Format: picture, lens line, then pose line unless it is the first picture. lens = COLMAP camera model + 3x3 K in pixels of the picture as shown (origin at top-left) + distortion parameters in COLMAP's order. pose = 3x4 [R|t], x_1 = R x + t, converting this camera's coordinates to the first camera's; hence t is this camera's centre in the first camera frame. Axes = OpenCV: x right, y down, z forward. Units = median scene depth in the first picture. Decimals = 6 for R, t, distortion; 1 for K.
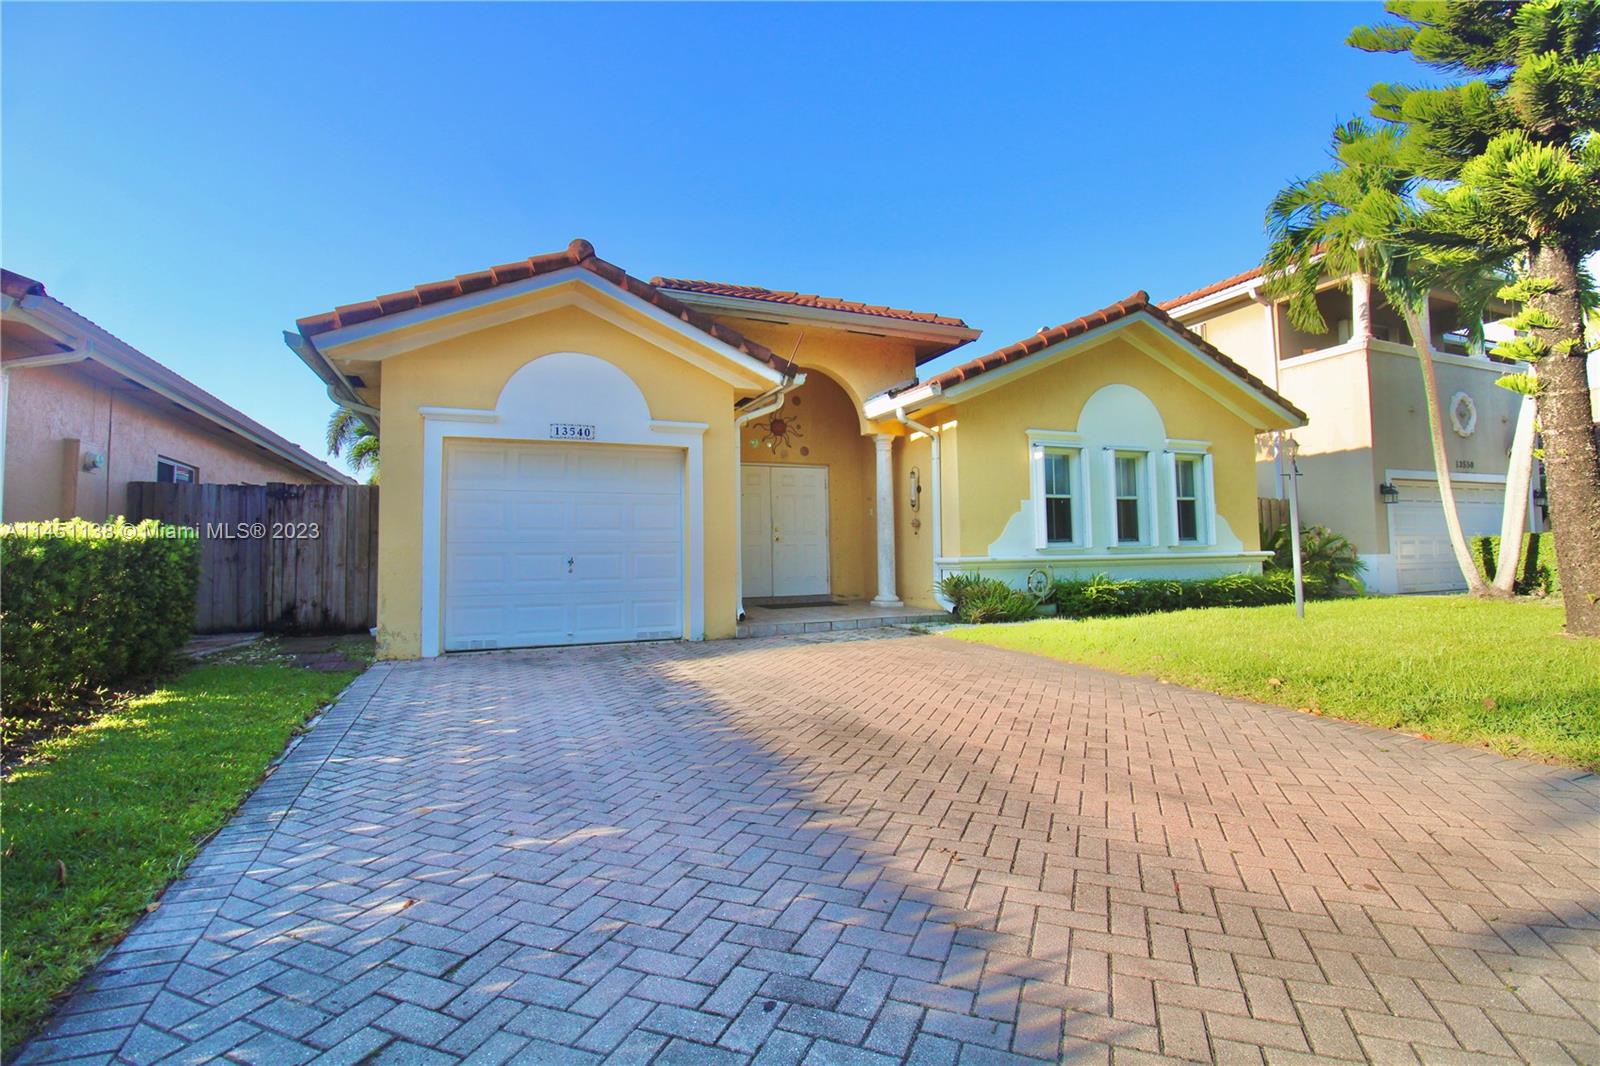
lens RADIAL K [[694.9, 0, 806.9], [0, 694.9, 508.0], [0, 0, 1]] dist [-0.001700, -0.008896]
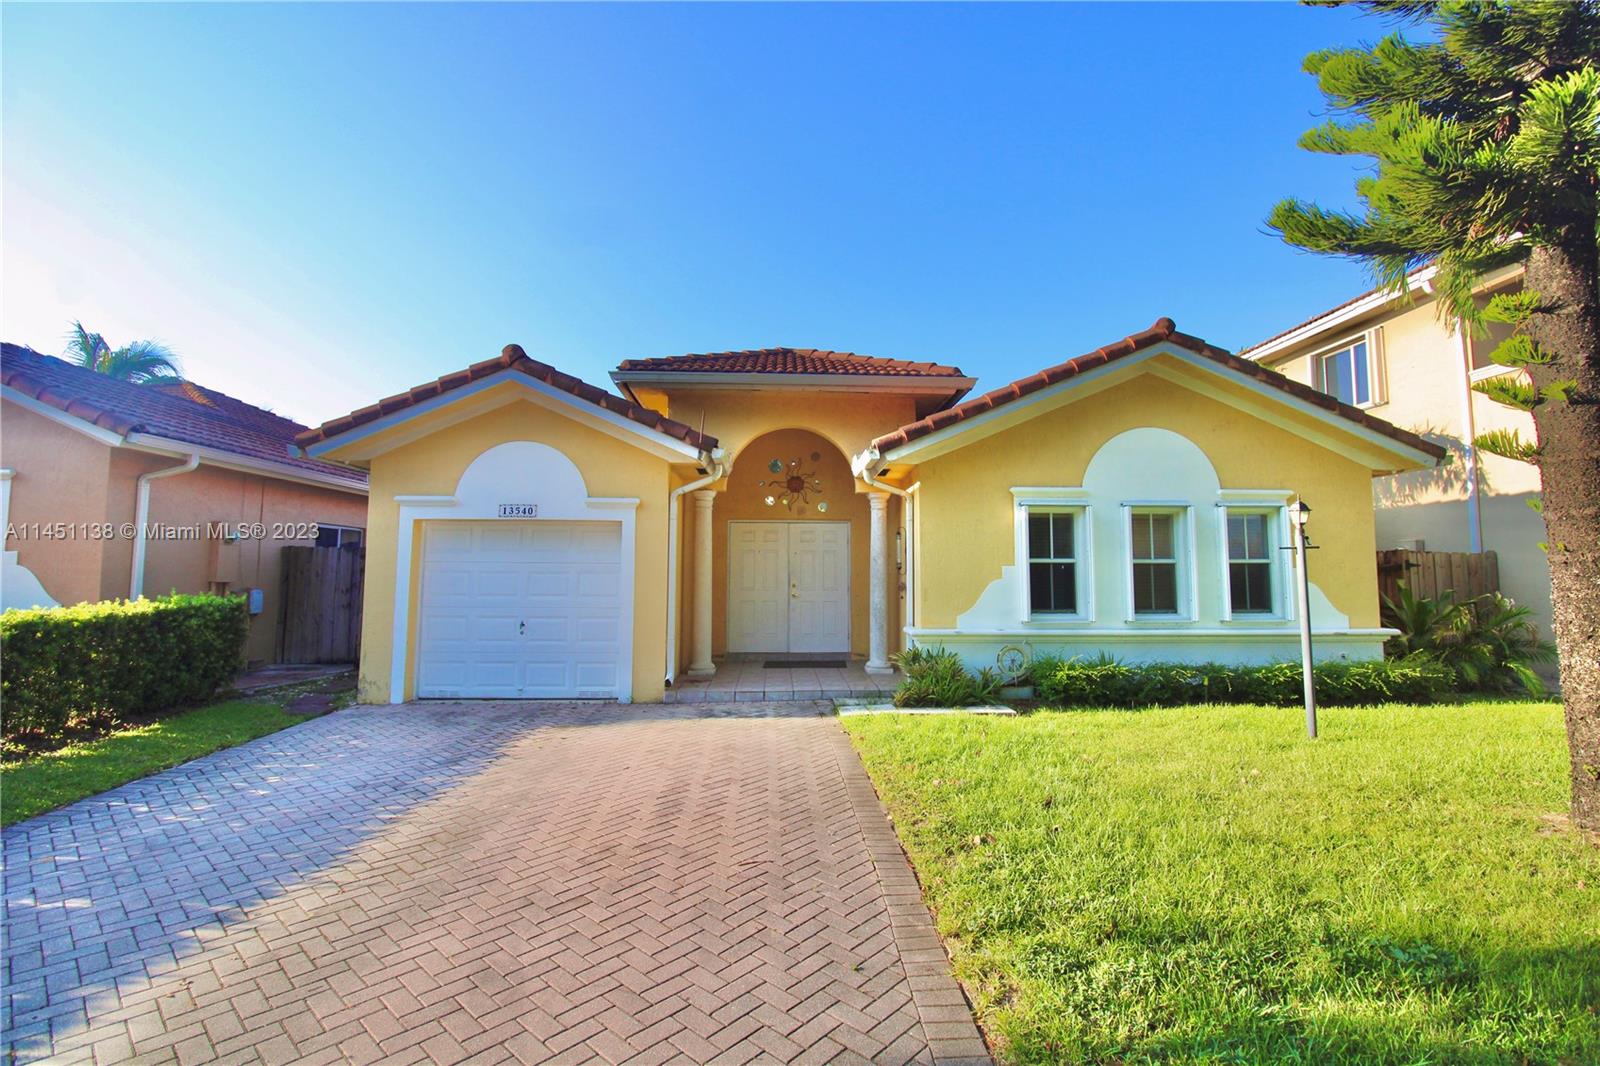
lens RADIAL K [[694.9, 0, 806.9], [0, 694.9, 508.0], [0, 0, 1]] dist [-0.001700, -0.008896]
pose [[0.942254, -0.012842, -0.334652, 0.388829], [0.002213, 0.999482, -0.032121, -0.061056], [0.334891, 0.029525, 0.941794, 0.069404]]
